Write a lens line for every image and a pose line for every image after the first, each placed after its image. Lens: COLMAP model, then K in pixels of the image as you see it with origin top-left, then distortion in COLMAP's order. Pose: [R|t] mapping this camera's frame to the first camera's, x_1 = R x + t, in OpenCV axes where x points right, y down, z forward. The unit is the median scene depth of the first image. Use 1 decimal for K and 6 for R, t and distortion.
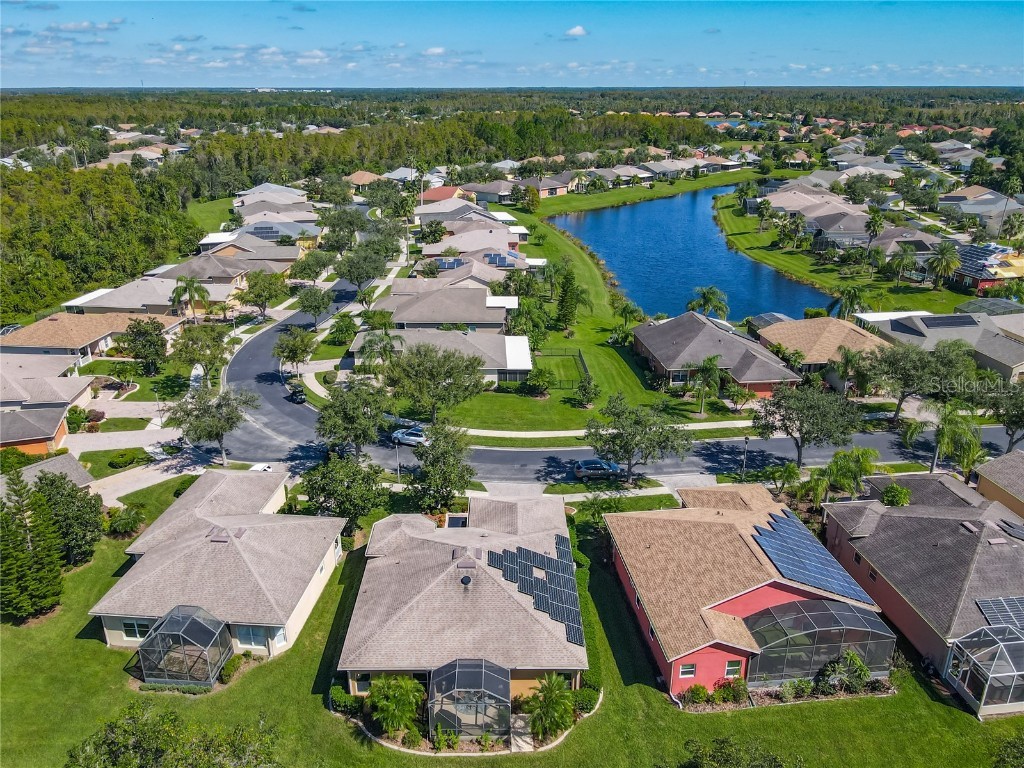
lens RADIAL K [[790.9, 0, 507.8], [0, 790.9, 383.0], [0, 0, 1]] dist [0.004851, 0.007699]
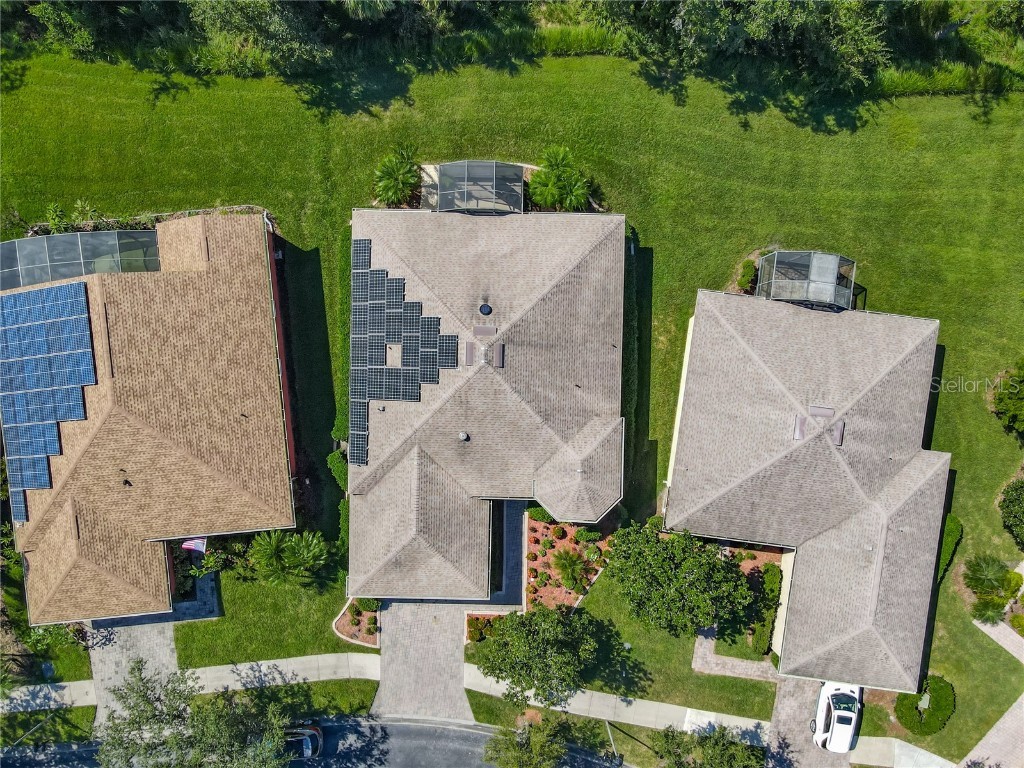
lens RADIAL K [[752.8, 0, 511.1], [0, 752.8, 387.6], [0, 0, 1]] dist [0.008813, 0.012047]
pose [[-0.999658, -0.025755, -0.004509, -0.043709], [0.005729, -0.384027, 0.923304, -0.273840], [-0.025512, 0.922963, 0.384043, 0.442519]]
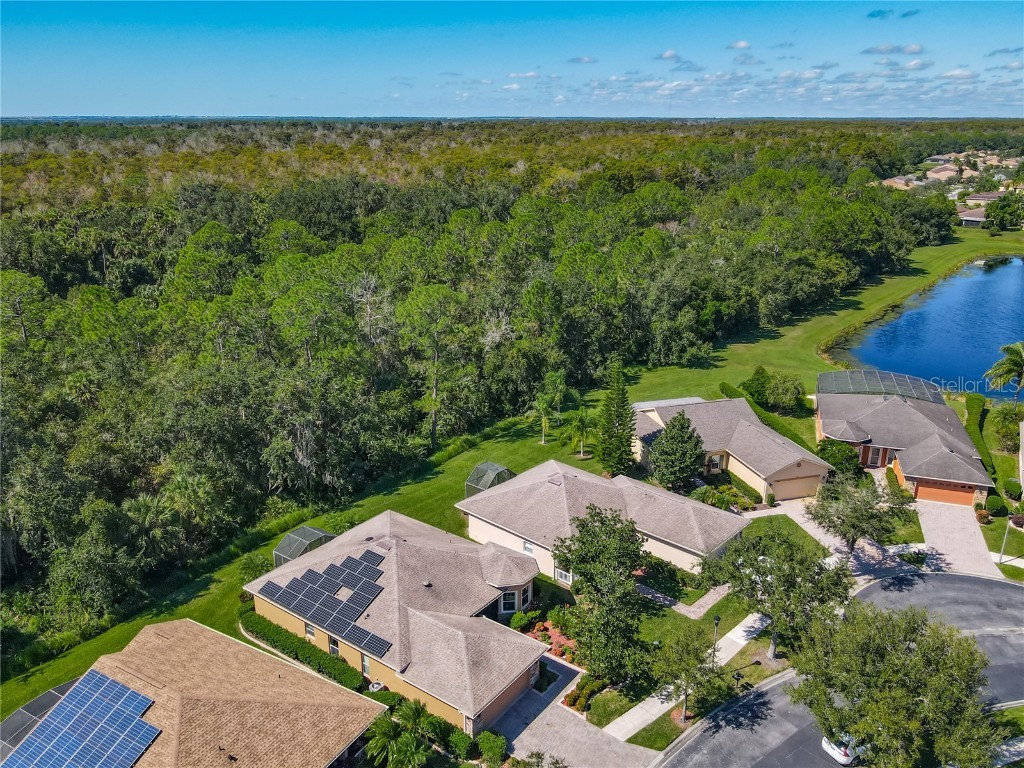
lens RADIAL K [[790.9, 0, 507.8], [0, 790.9, 383.0], [0, 0, 1]] dist [0.004851, 0.007699]
pose [[-0.597911, 0.257226, -0.759169, 0.365654], [-0.282634, 0.818626, 0.499970, -0.324252], [0.750081, 0.513504, -0.416764, 0.859901]]
